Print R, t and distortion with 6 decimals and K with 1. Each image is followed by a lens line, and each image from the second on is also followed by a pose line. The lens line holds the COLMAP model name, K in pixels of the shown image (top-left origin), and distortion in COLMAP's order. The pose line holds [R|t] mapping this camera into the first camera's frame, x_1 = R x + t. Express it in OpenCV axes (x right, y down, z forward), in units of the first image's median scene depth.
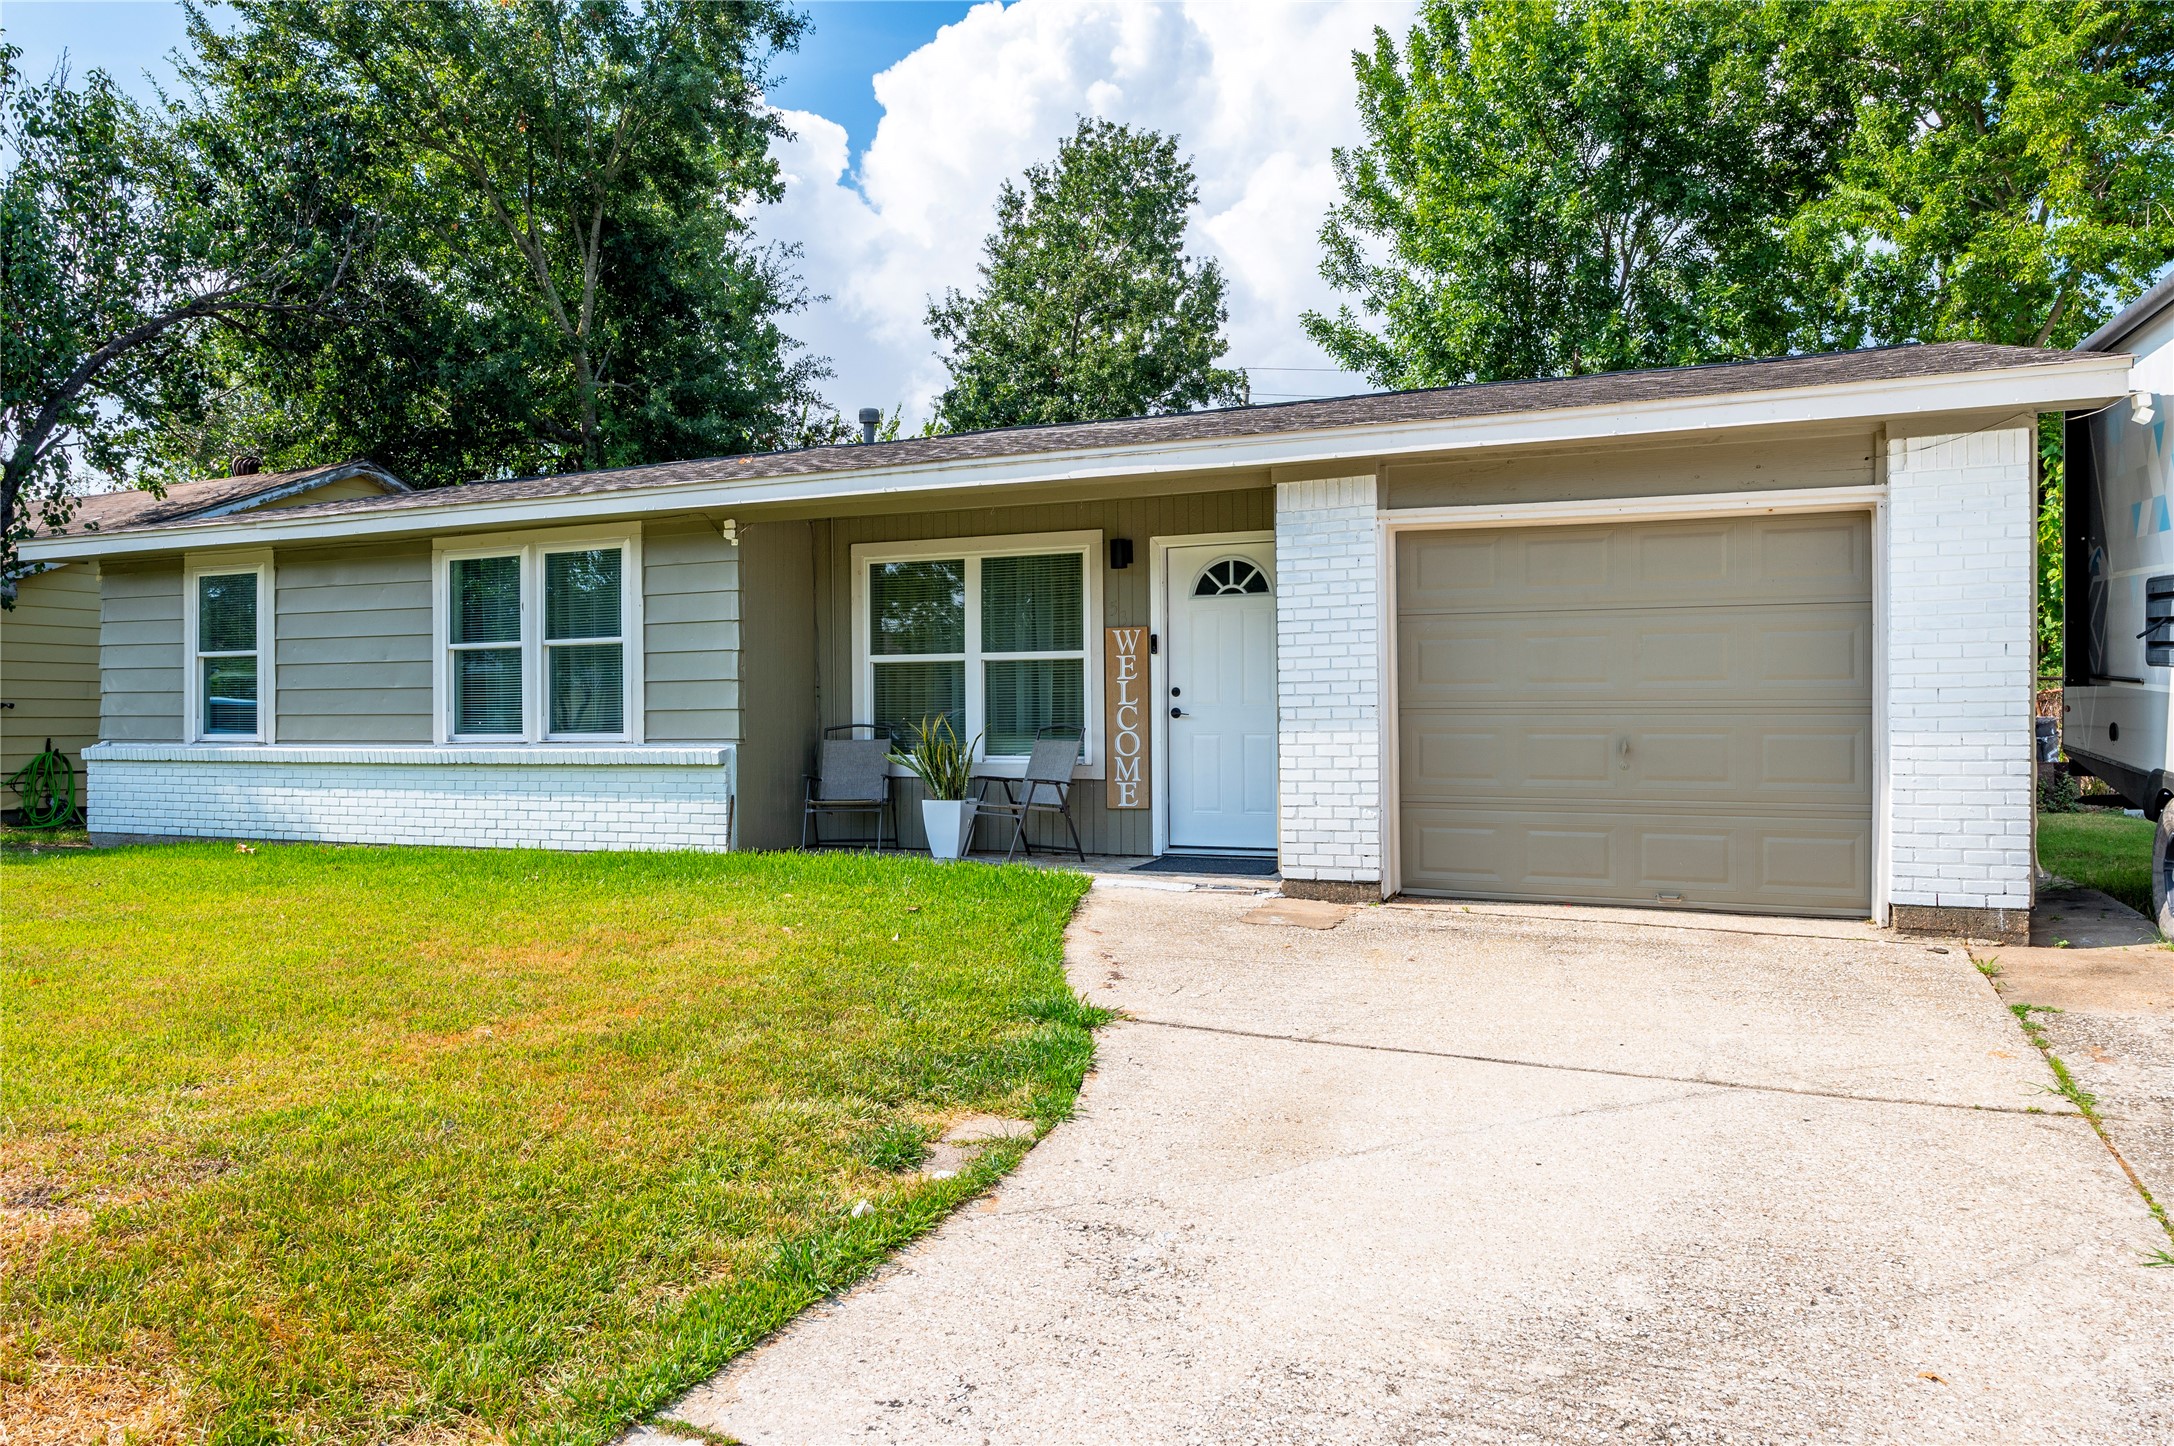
lens RADIAL K [[1426.0, 0, 1083.5], [0, 1426.0, 714.9], [0, 0, 1]] dist [-0.010151, -0.007862]
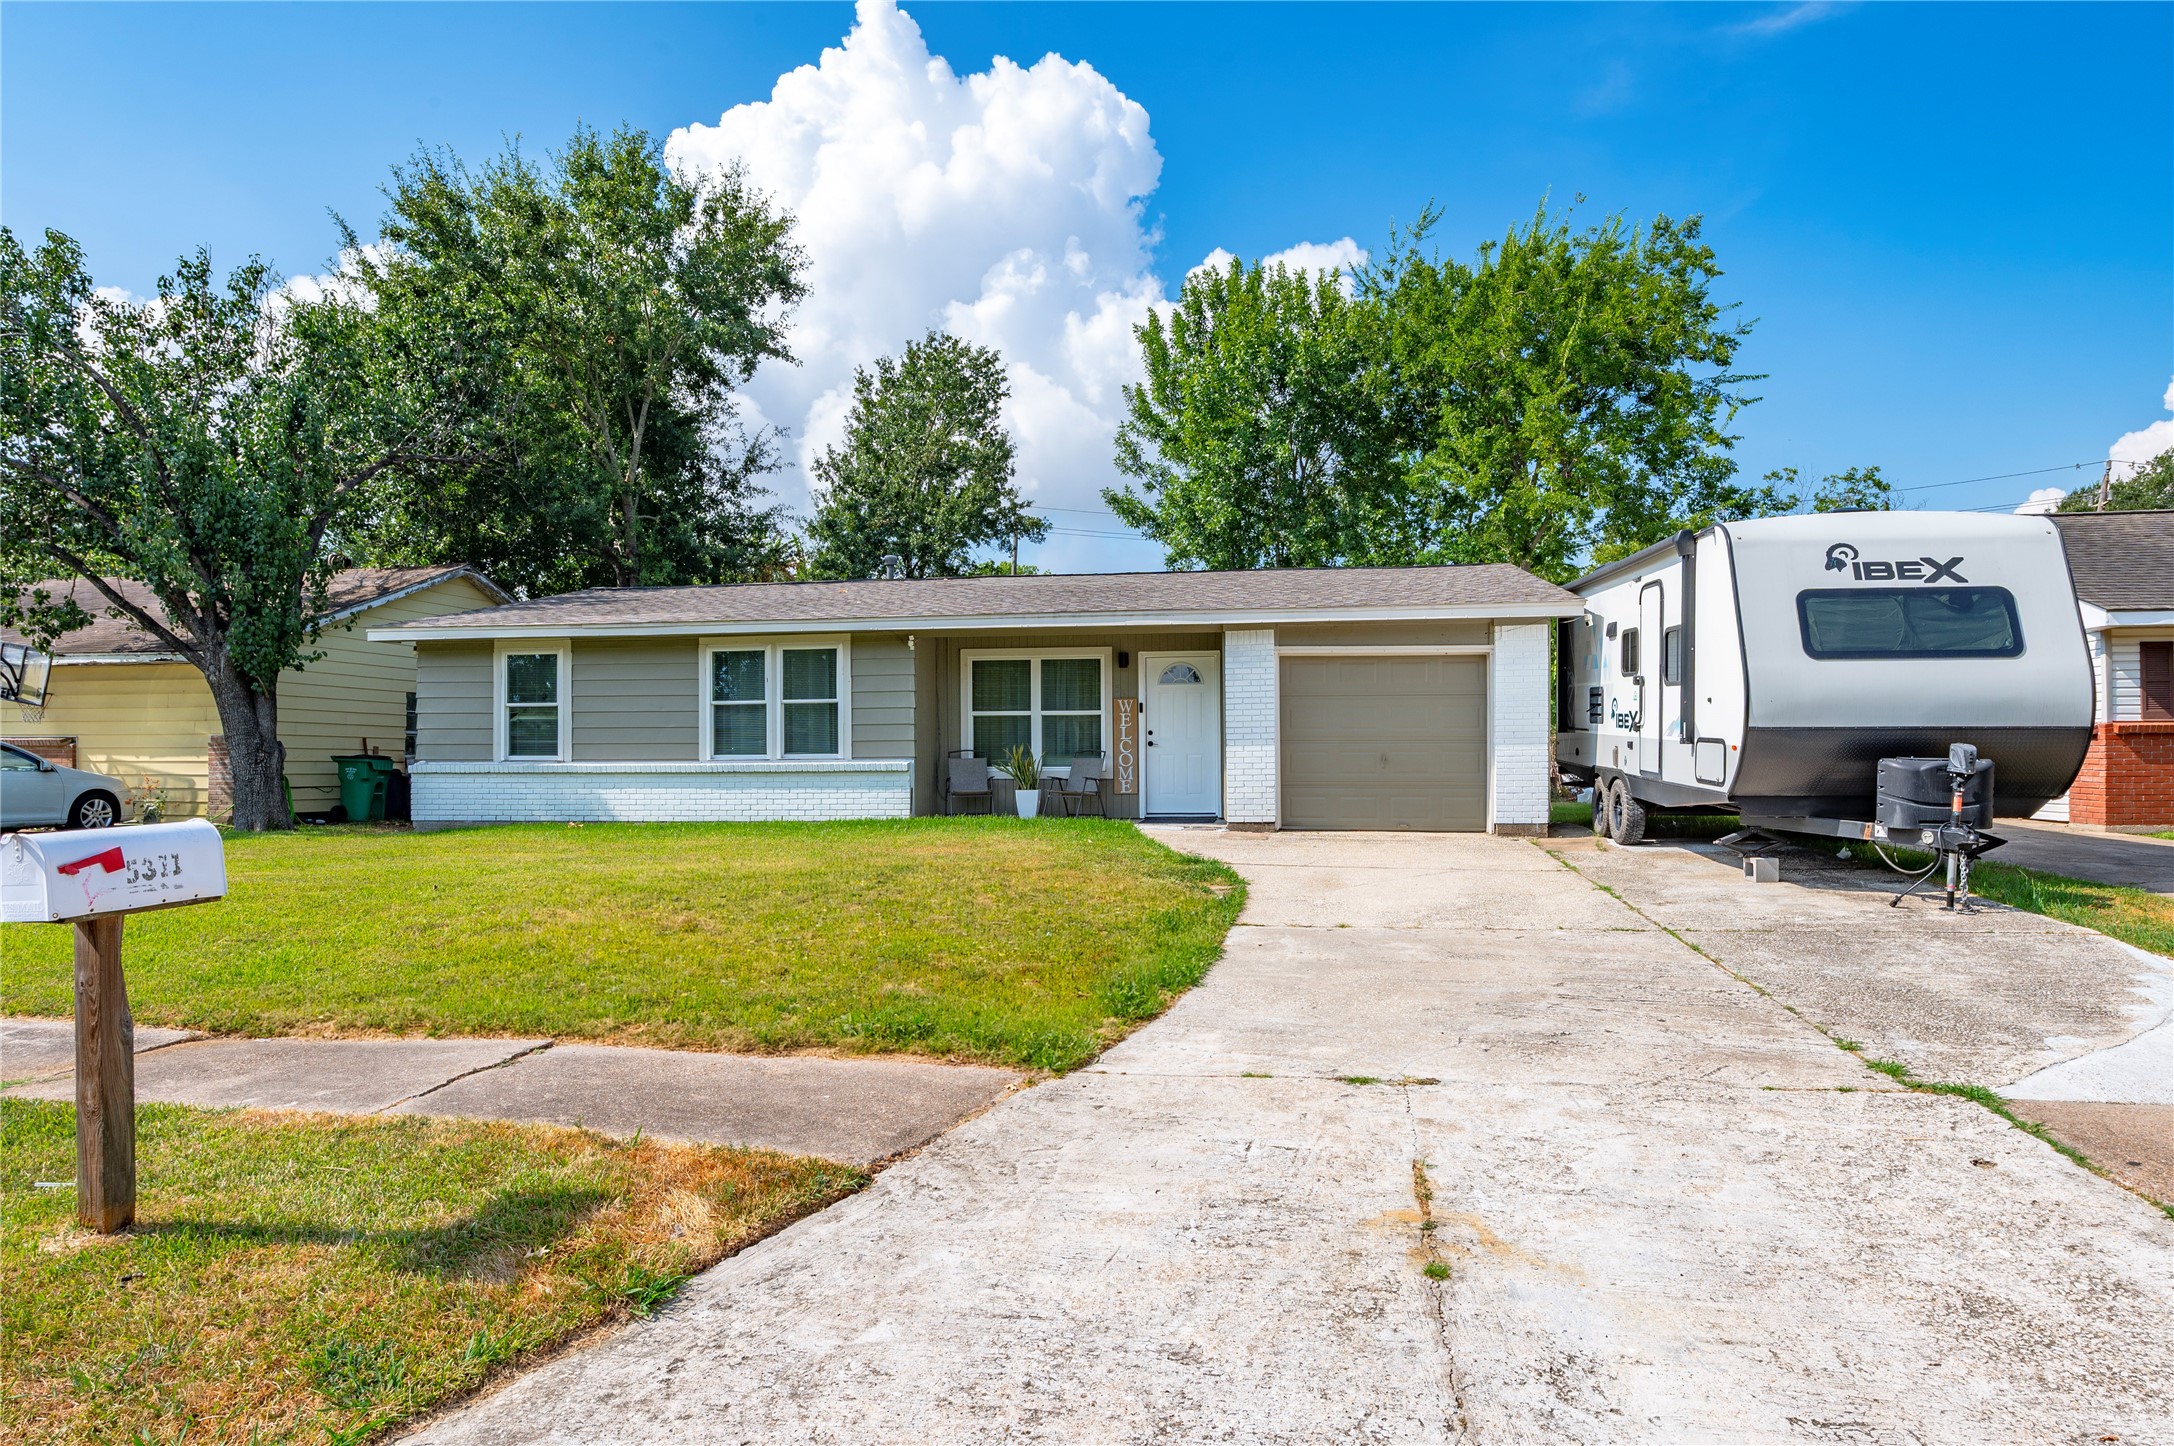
lens RADIAL K [[1202.8, 0, 1087.6], [0, 1202.8, 739.2], [0, 0, 1]] dist [-0.038872, 0.000080]
pose [[0.969470, 0.008118, 0.245075, -0.378022], [-0.002784, 0.999752, -0.022104, 0.026133], [-0.245193, 0.020747, 0.969252, -0.499973]]
